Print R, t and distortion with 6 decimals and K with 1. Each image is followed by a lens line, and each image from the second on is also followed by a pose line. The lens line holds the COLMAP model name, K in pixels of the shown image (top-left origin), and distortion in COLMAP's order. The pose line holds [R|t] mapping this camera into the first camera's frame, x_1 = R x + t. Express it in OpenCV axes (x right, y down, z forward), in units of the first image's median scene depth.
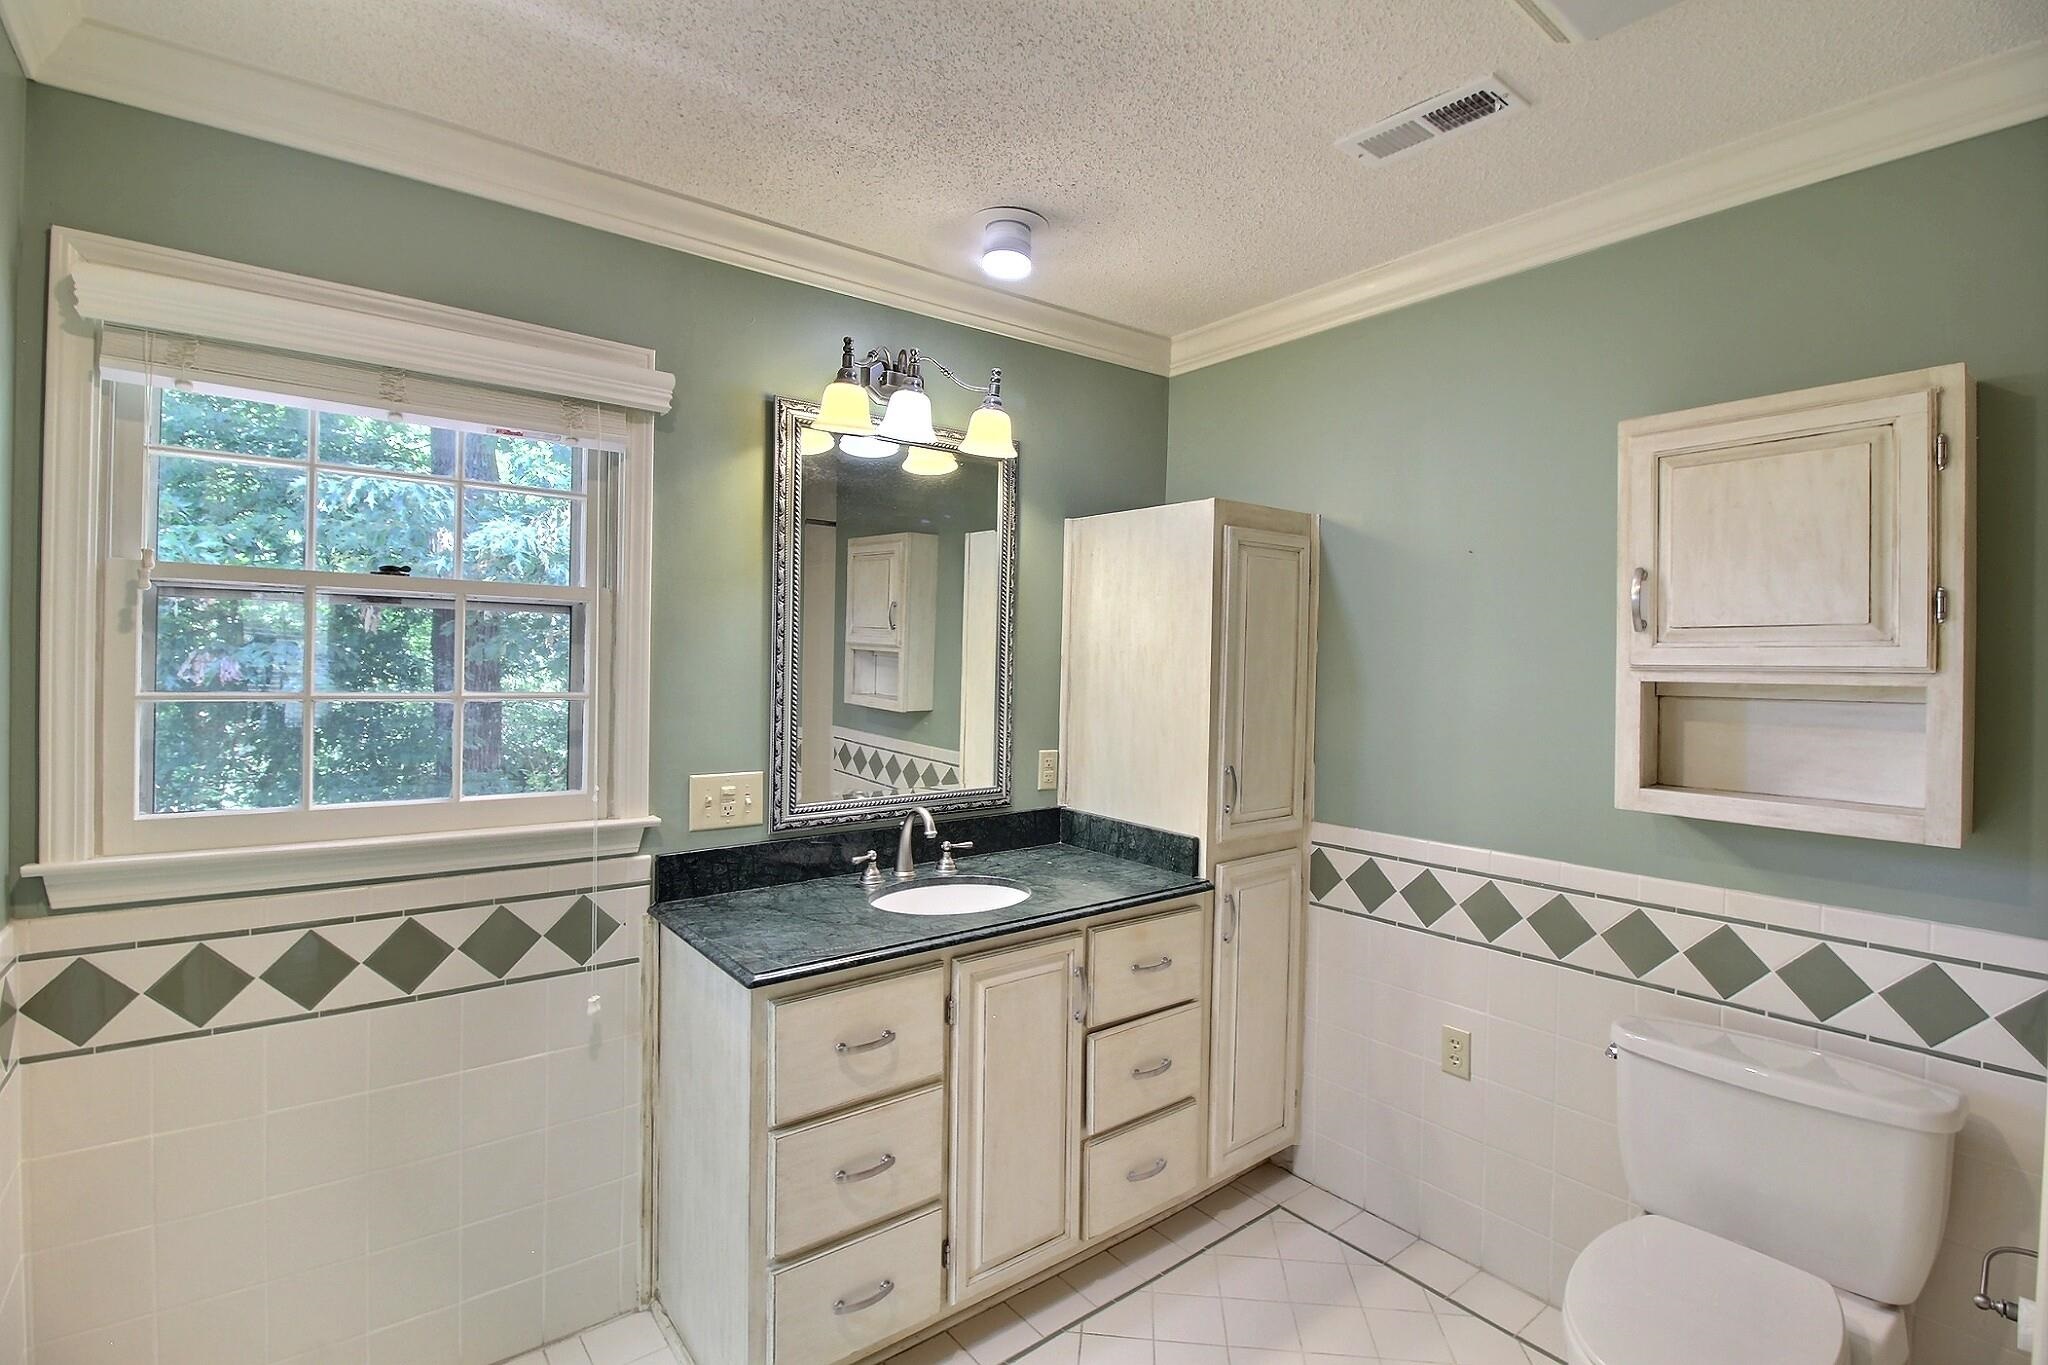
lens RADIAL K [[954.3, 0, 1030.4], [0, 954.3, 667.4], [0, 0, 1]] dist [-0.010449, -0.003517]
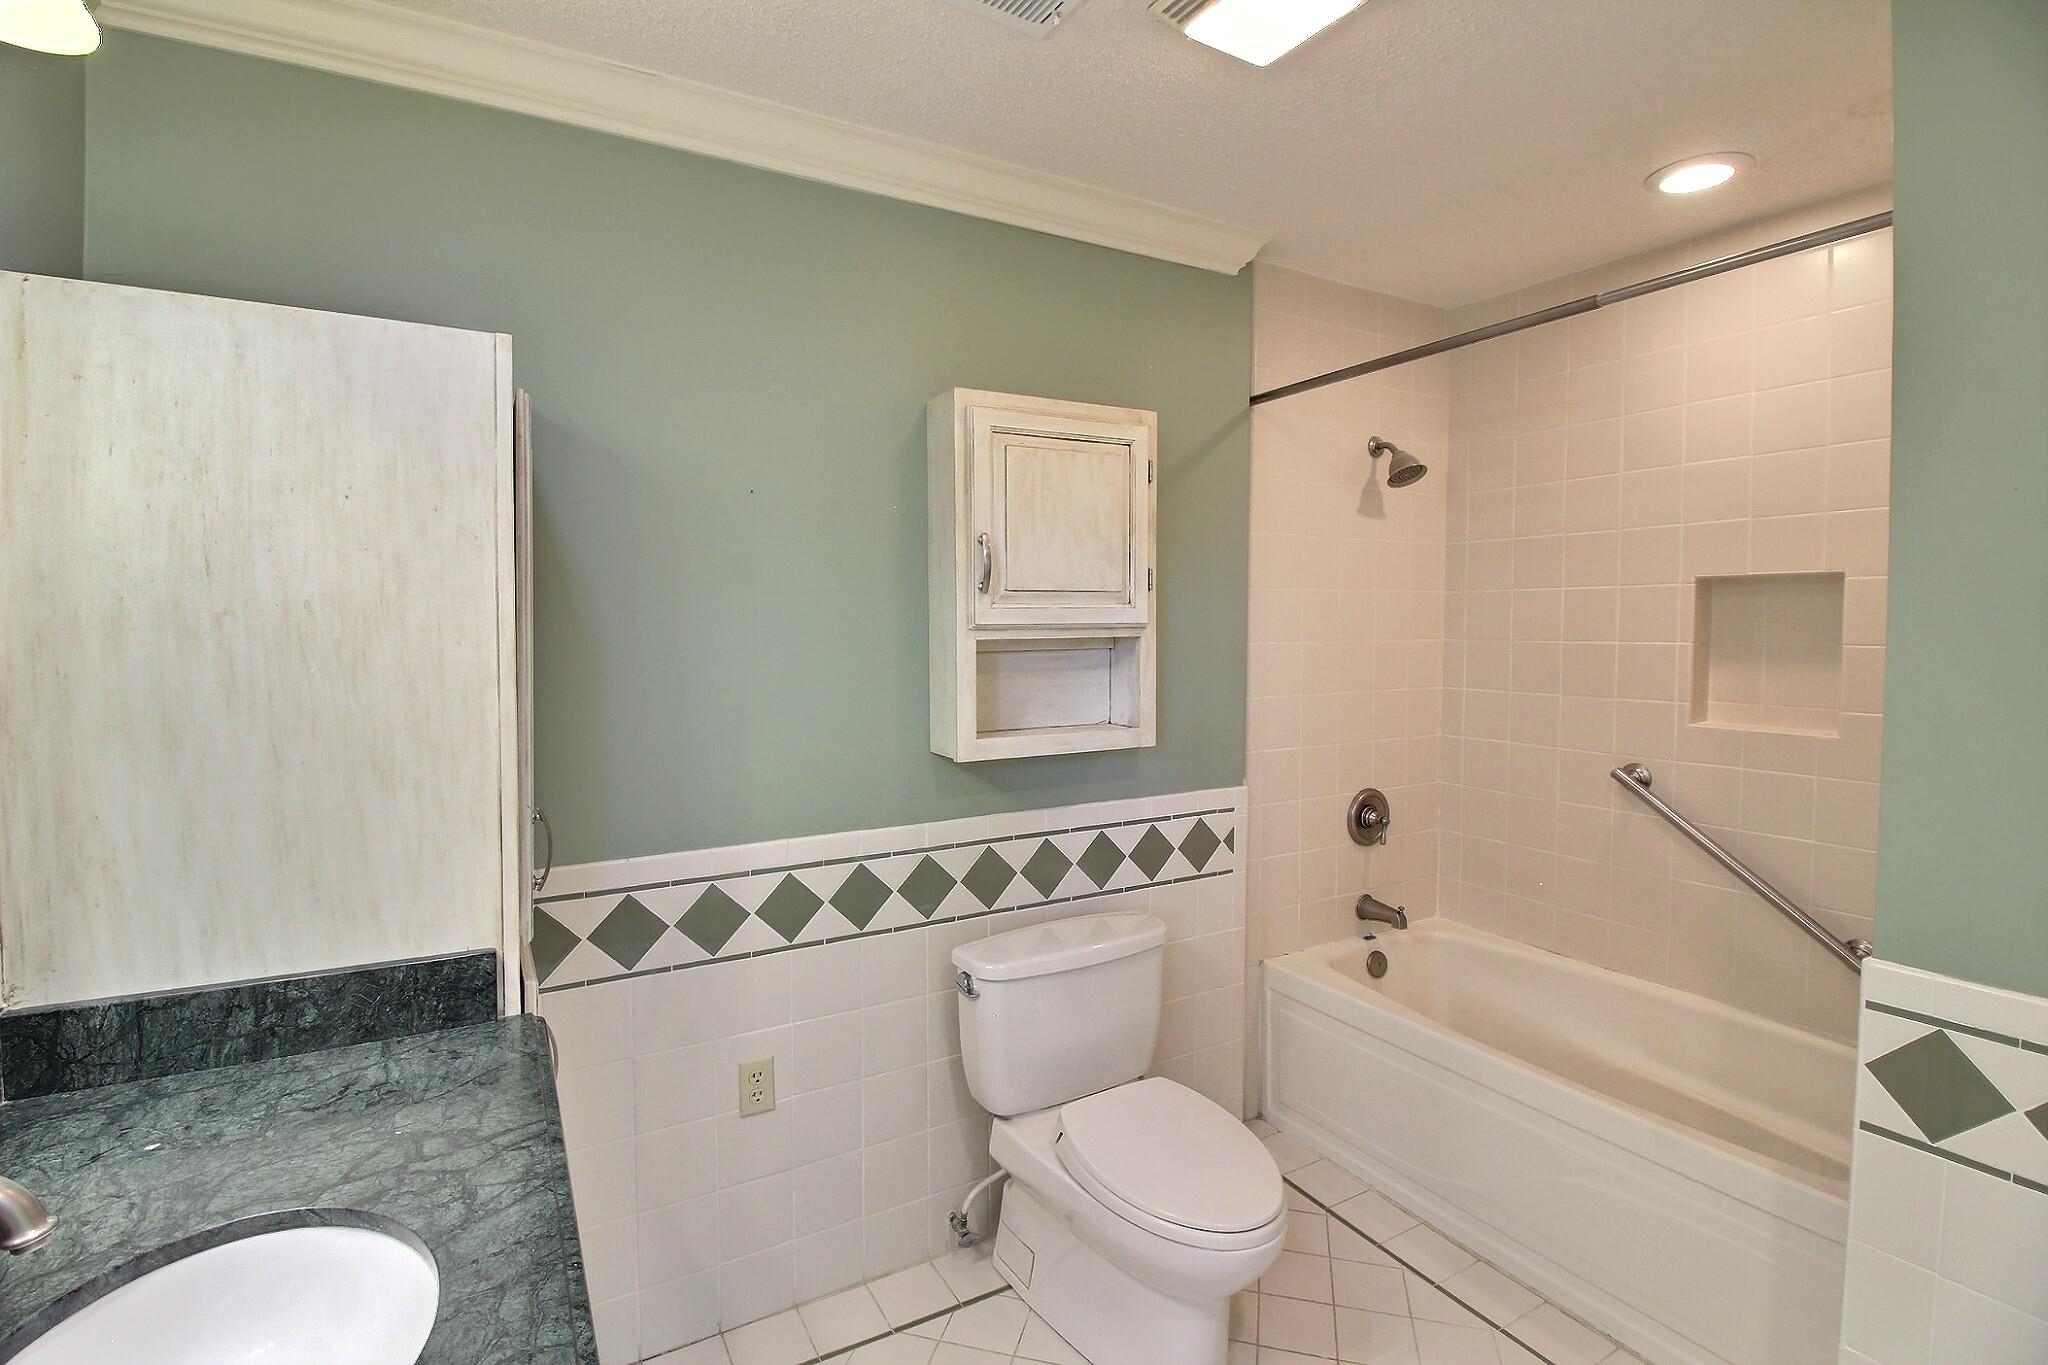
lens RADIAL K [[954.3, 0, 1025.0], [0, 954.3, 664.1], [0, 0, 1]] dist [-0.010449, -0.003517]
pose [[0.142486, -0.057262, 0.988139, -0.393135], [0.013176, 0.998346, 0.055954, -0.016209], [-0.989709, 0.005047, 0.143005, 0.761538]]
